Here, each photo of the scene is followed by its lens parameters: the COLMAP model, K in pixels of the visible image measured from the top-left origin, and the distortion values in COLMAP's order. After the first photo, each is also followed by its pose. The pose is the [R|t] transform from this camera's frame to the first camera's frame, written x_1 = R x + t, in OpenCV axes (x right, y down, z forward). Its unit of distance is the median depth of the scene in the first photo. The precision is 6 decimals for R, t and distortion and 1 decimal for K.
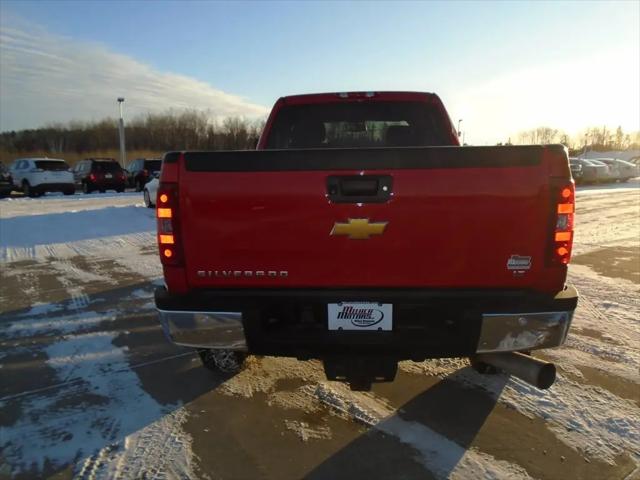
lens RADIAL K [[491.2, 0, 322.0], [0, 491.2, 241.2], [0, 0, 1]] dist [-0.028132, 0.011824]
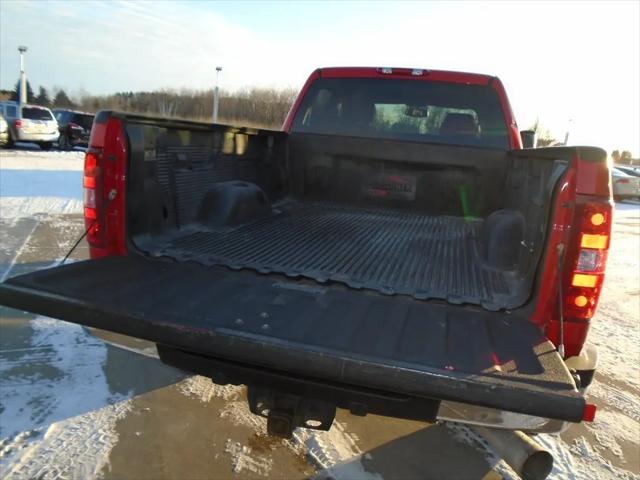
lens RADIAL K [[491.2, 0, 318.4], [0, 491.2, 238.9], [0, 0, 1]] dist [-0.028132, 0.011824]
pose [[0.975613, 0.133790, -0.174009, 0.169024], [-0.128775, 0.990873, 0.039849, -0.033646], [0.177752, -0.016470, 0.983938, 0.180080]]
